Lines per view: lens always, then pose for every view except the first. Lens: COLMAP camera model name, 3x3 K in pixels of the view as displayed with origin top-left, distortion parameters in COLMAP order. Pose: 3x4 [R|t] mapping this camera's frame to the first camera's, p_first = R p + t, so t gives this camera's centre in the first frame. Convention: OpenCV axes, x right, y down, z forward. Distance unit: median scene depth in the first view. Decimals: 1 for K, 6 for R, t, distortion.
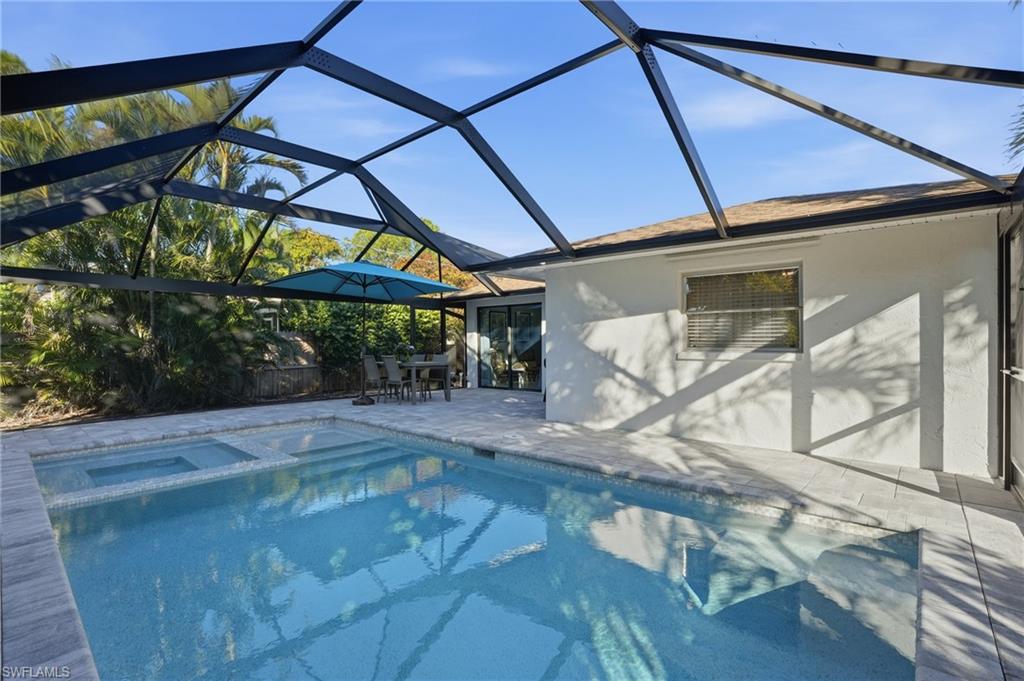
lens RADIAL K [[480.8, 0, 510.7], [0, 480.8, 343.5], [0, 0, 1]] dist [-0.056267, 0.016420]
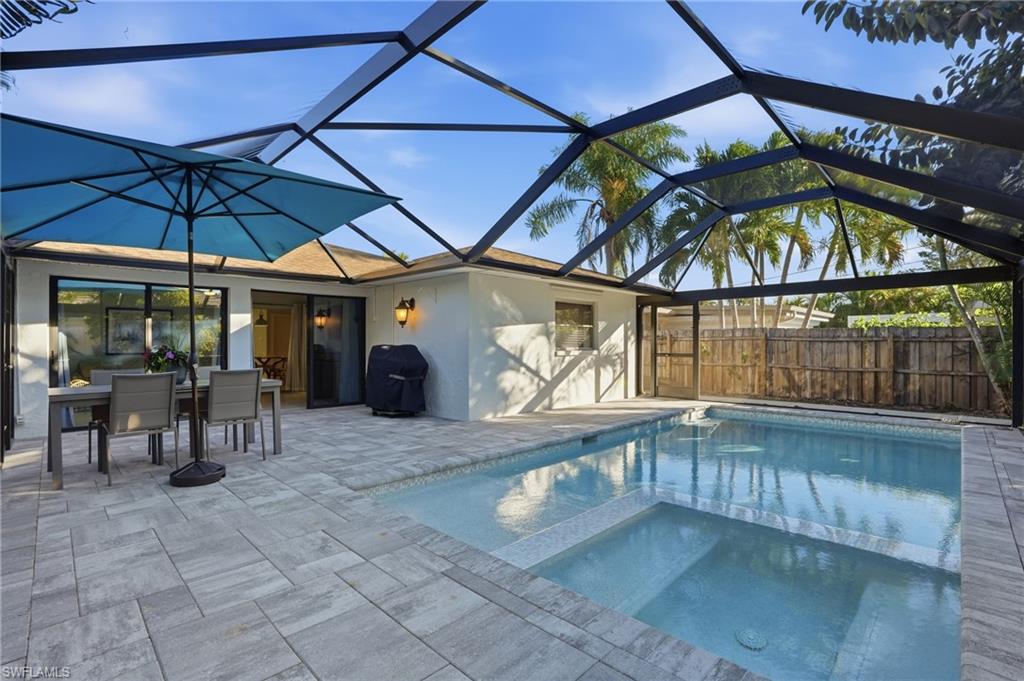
lens RADIAL K [[480.8, 0, 511.1], [0, 480.8, 339.1], [0, 0, 1]] dist [-0.056267, 0.016420]
pose [[0.049369, 0.005507, 0.998765, -1.177829], [0.001624, 0.999983, -0.005594, -0.007566], [-0.998779, 0.001898, 0.049359, 1.071868]]
